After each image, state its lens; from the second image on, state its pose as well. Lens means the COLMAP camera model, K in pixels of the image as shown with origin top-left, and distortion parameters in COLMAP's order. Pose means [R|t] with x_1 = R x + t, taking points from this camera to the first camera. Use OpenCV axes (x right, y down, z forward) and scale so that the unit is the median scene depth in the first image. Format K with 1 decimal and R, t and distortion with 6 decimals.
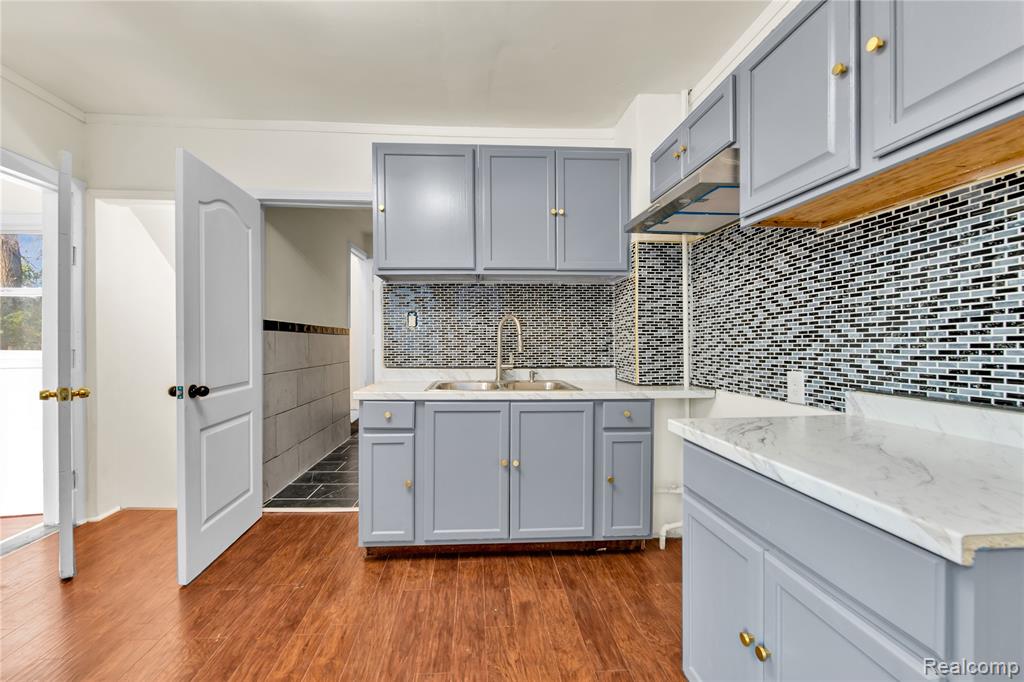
lens RADIAL K [[418.2, 0, 509.2], [0, 418.2, 343.6], [0, 0, 1]] dist [-0.009042, -0.000020]
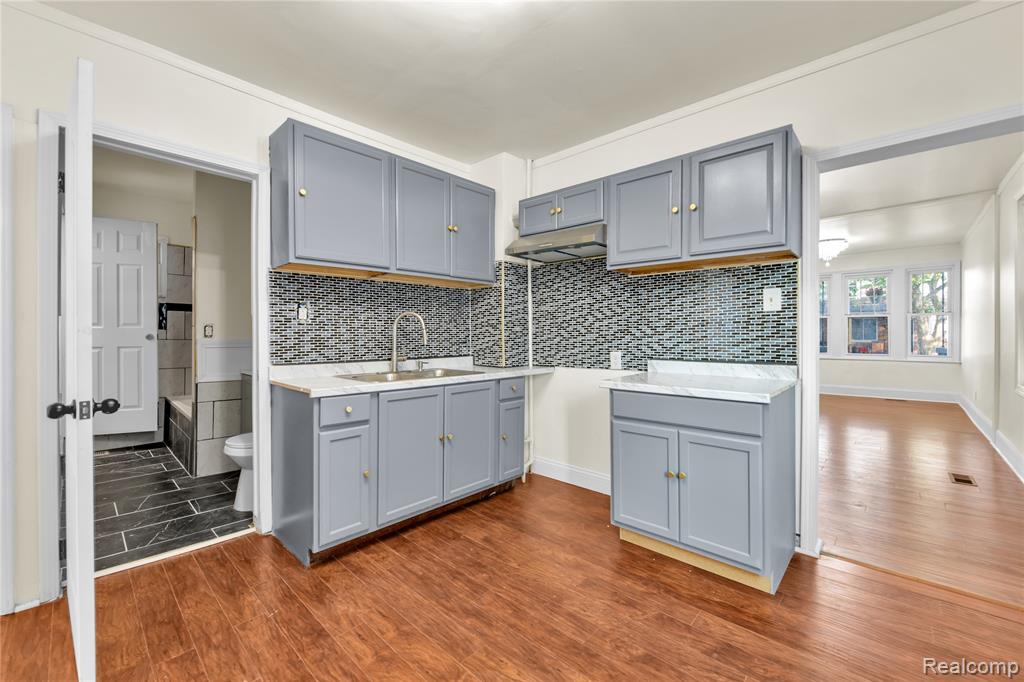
lens RADIAL K [[425.4, 0, 509.6], [0, 425.4, 336.5], [0, 0, 1]] dist [-0.014352, -0.000339]
pose [[0.716691, -0.004376, 0.697377, -0.697986], [0.005161, 0.999986, 0.000972, -0.002122], [-0.697372, 0.002903, 0.716703, 0.004340]]
